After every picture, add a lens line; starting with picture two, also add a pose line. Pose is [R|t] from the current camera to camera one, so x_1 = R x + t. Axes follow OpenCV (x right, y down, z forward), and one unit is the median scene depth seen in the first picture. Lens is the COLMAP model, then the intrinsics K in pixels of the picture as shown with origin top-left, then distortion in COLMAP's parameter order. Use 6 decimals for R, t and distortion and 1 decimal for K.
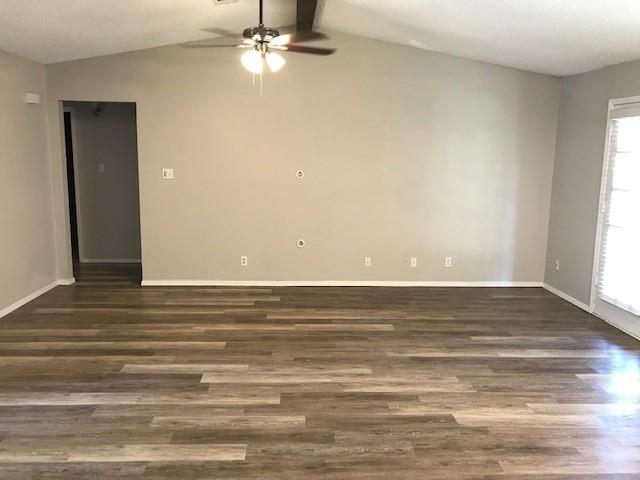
lens RADIAL K [[519.9, 0, 317.4], [0, 519.9, 241.7], [0, 0, 1]] dist [0.041554, -0.039891]
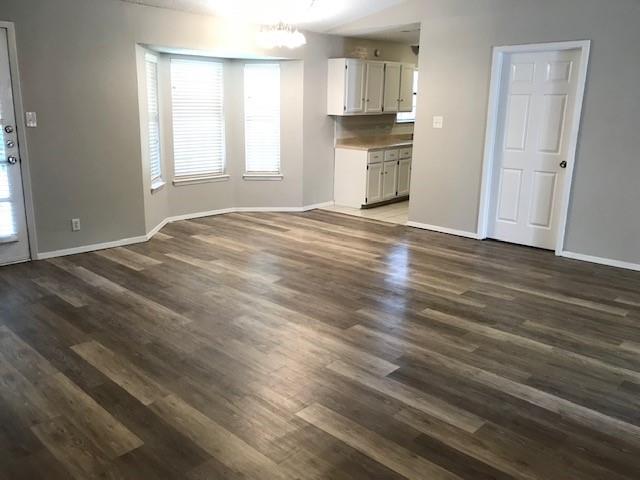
lens RADIAL K [[519.9, 0, 318.9], [0, 519.9, 234.8], [0, 0, 1]] dist [0.041554, -0.039891]
pose [[-0.691150, -0.195796, 0.695684, -0.598101], [0.102430, 0.926347, 0.362477, -0.210557], [-0.715416, 0.321785, -0.620189, 1.377080]]
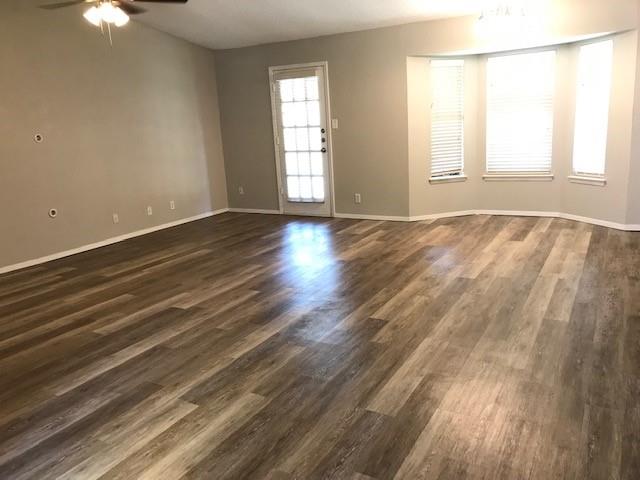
lens RADIAL K [[519.9, 0, 315.6], [0, 519.9, 237.0], [0, 0, 1]] dist [0.041554, -0.039891]
pose [[0.535395, -0.230613, 0.812508, -0.839418], [0.212612, 0.967822, 0.134597, 0.029435], [-0.817403, 0.100686, 0.567198, 0.123456]]
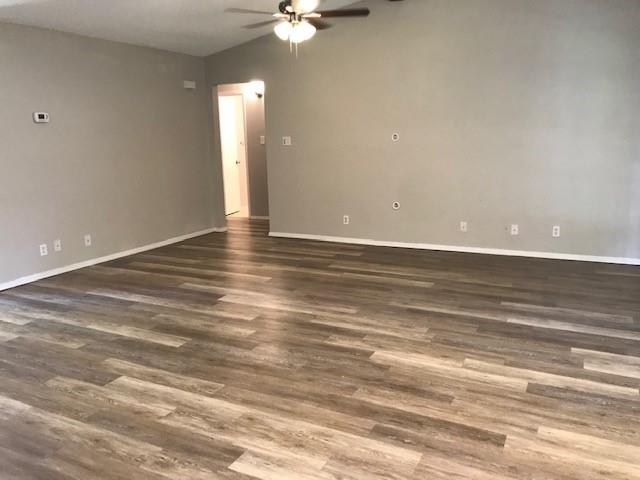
lens RADIAL K [[519.9, 0, 322.5], [0, 519.9, 236.9], [0, 0, 1]] dist [0.041554, -0.039891]
pose [[0.867901, 0.058763, -0.493249, 0.532838], [-0.049312, 0.998265, 0.032161, 0.060975], [0.494283, -0.003589, 0.869294, 0.044456]]
